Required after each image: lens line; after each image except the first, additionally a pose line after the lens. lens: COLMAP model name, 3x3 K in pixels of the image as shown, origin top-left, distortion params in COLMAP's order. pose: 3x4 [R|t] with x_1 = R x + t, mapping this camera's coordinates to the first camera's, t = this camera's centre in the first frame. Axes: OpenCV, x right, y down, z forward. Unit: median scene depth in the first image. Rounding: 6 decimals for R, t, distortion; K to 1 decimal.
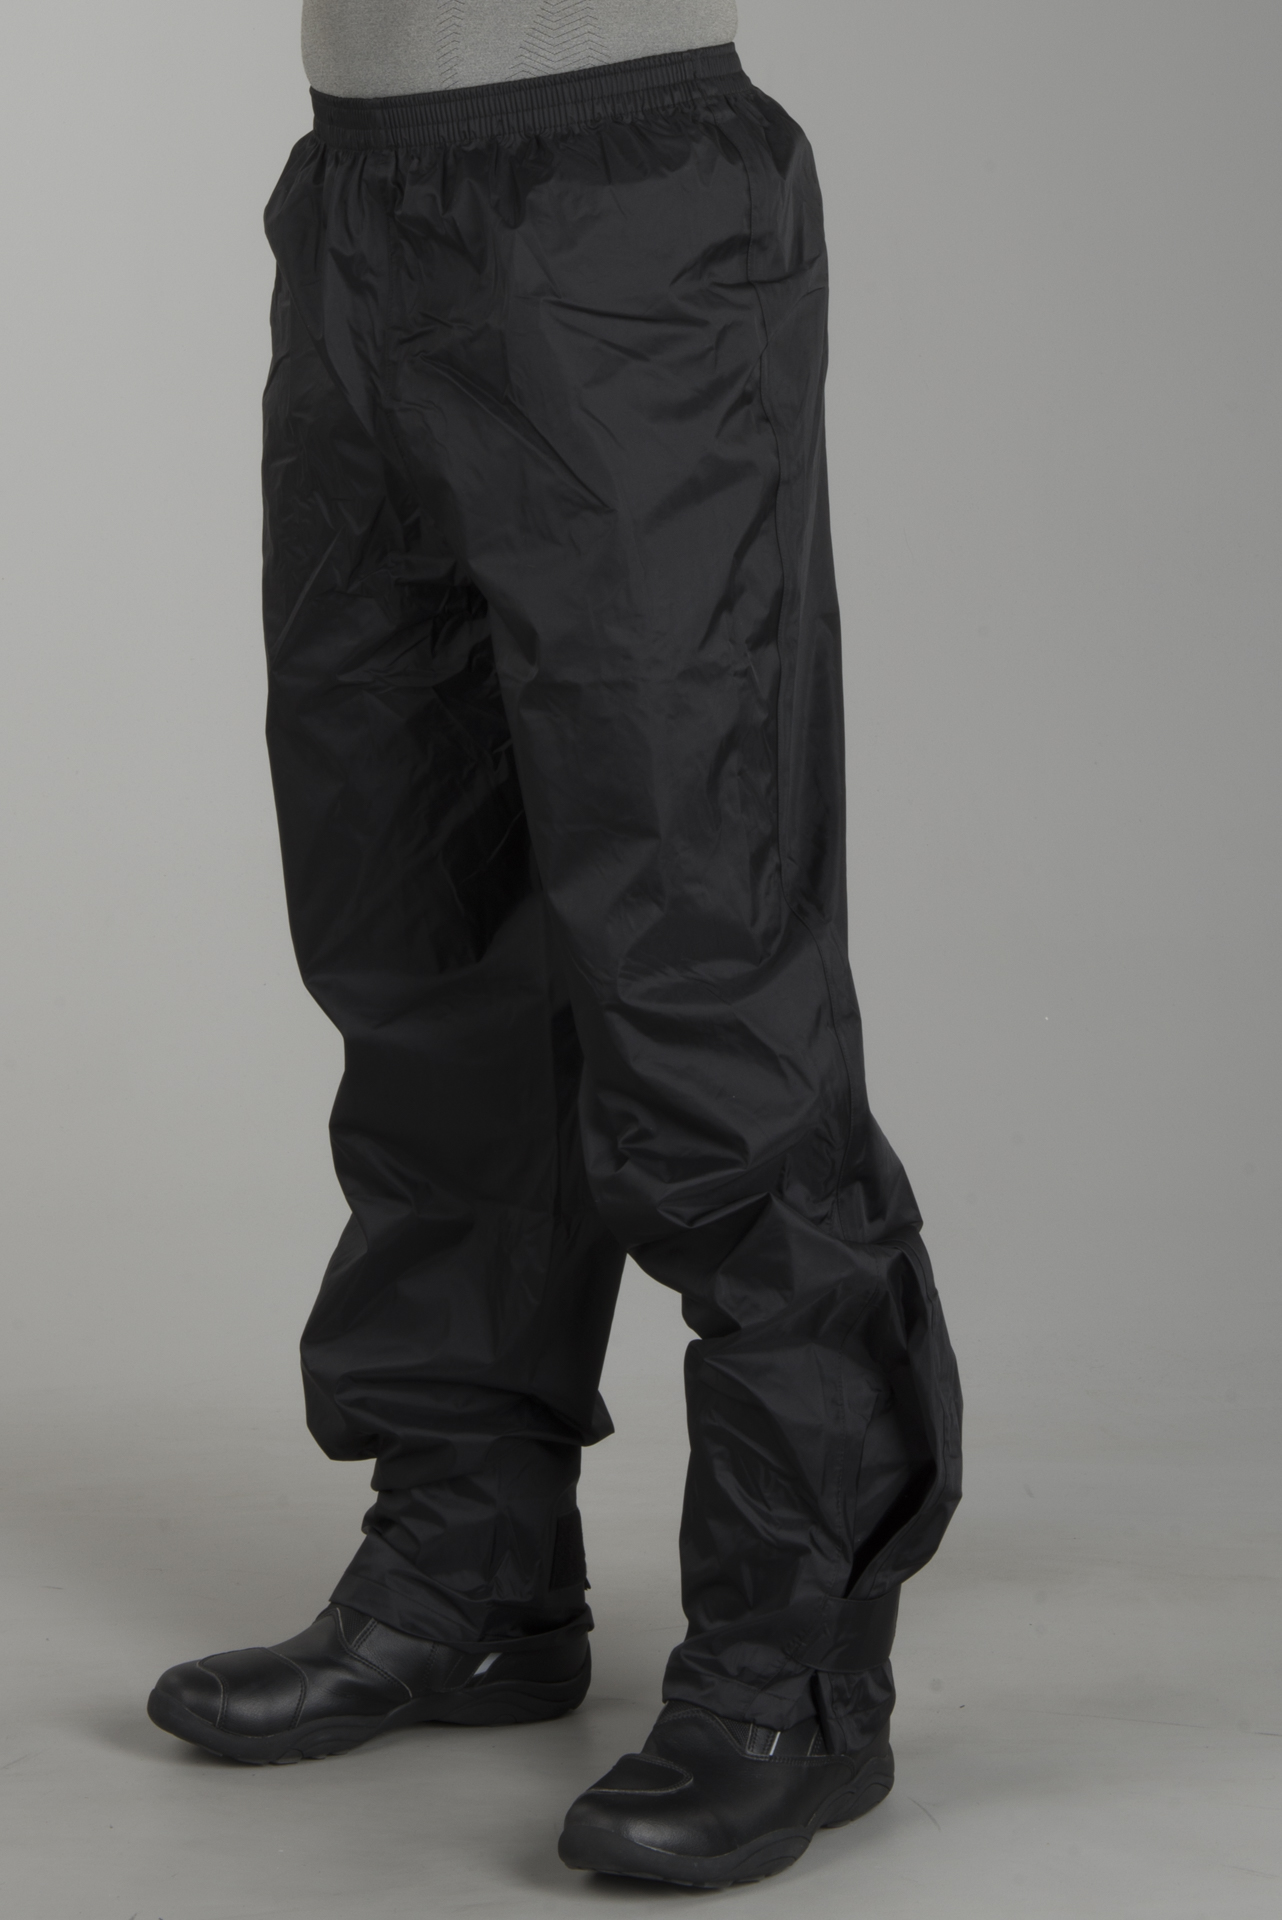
lens RADIAL K [[2732.7, 0, 642.5], [0, 2732.7, 948.8], [0, 0, 1]] dist [0.167829, 0.000000]
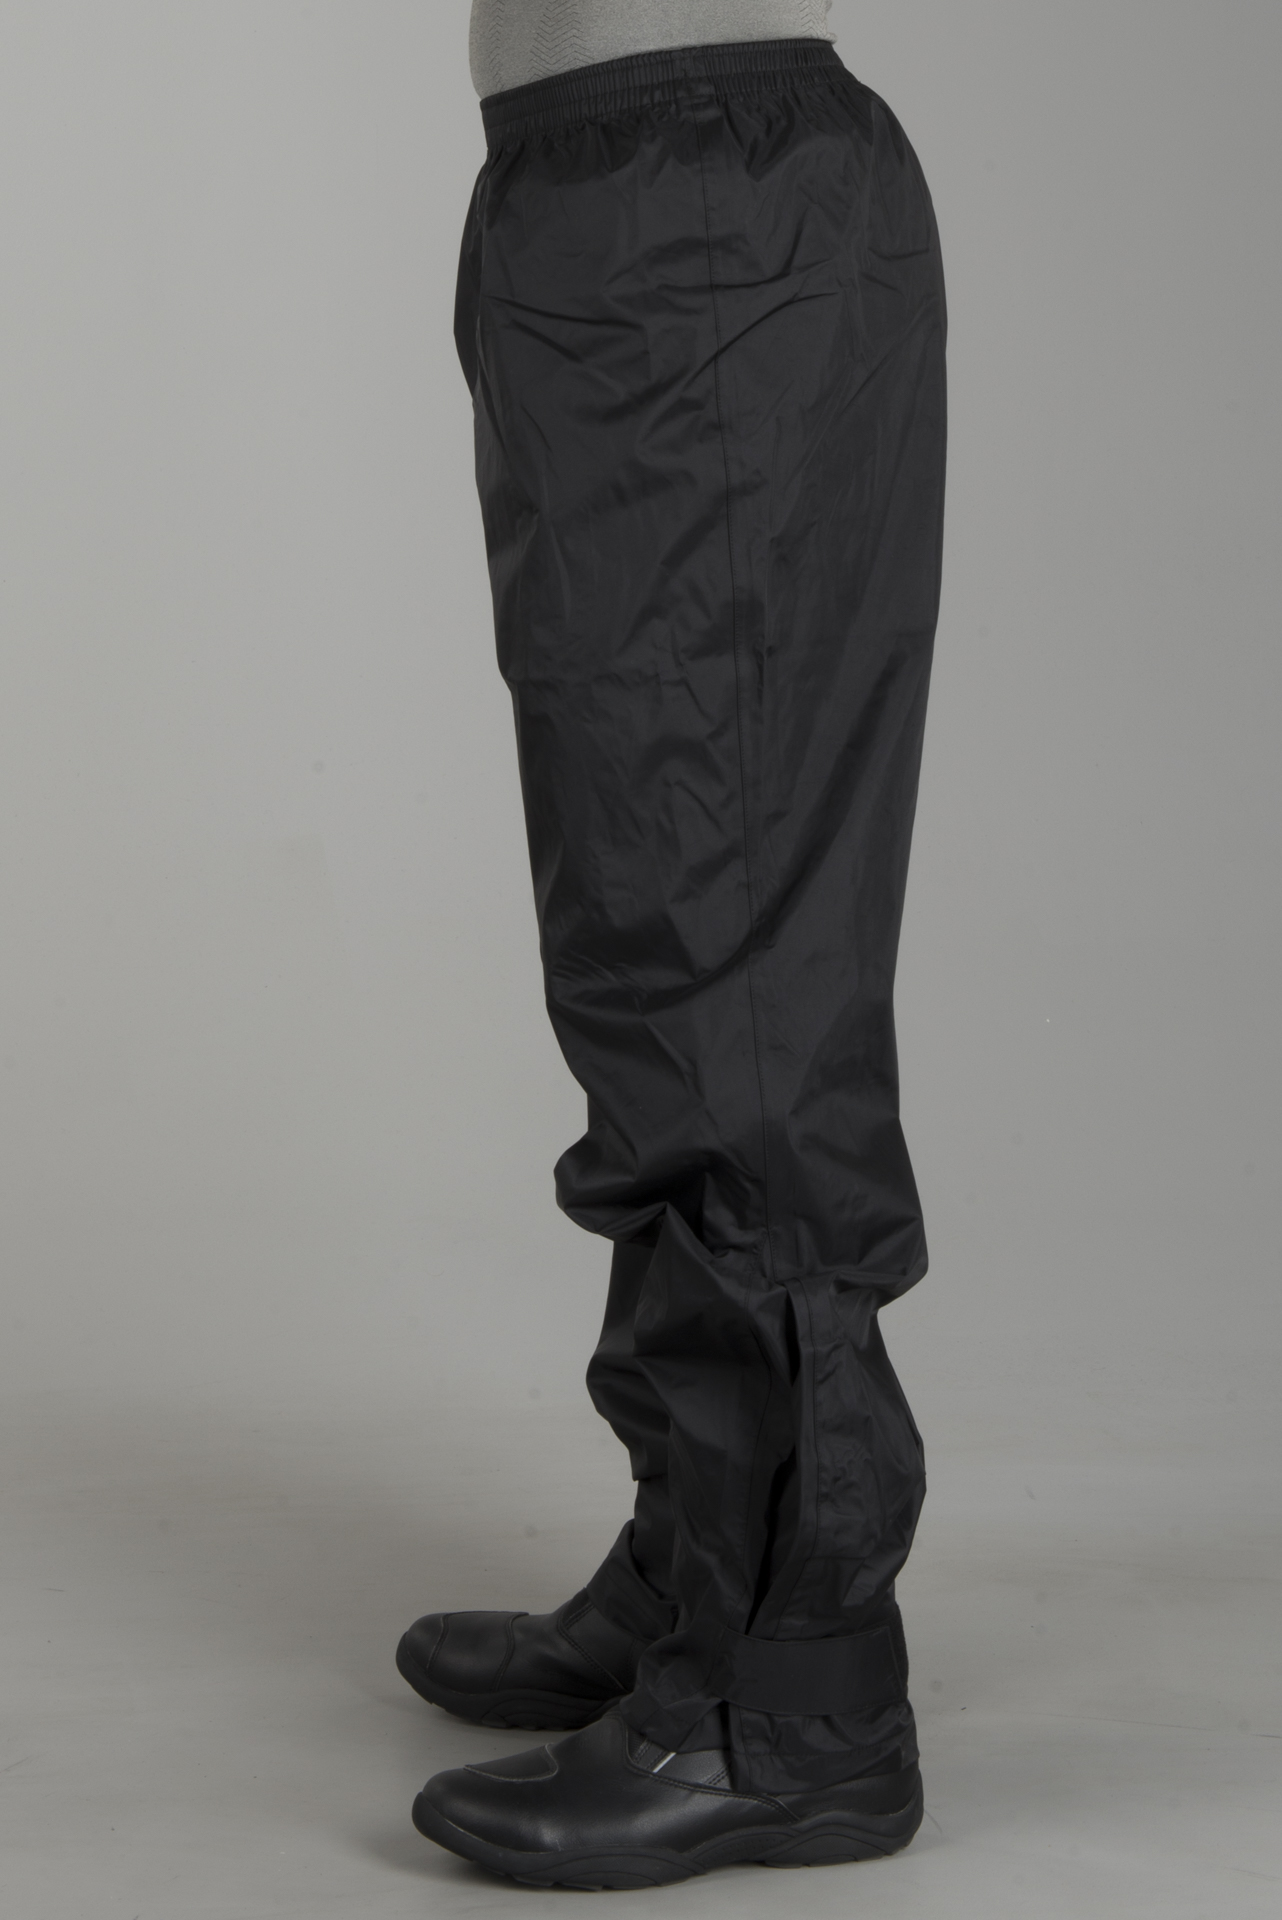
lens RADIAL K [[2732.7, 0, 643.7], [0, 2732.7, 963.8], [0, 0, 1]] dist [0.167829, 0.000000]
pose [[0.904785, 0.113551, -0.410452, 0.450631], [-0.108383, 0.993460, 0.035923, -0.034598], [0.411846, 0.011983, 0.911175, 0.098624]]
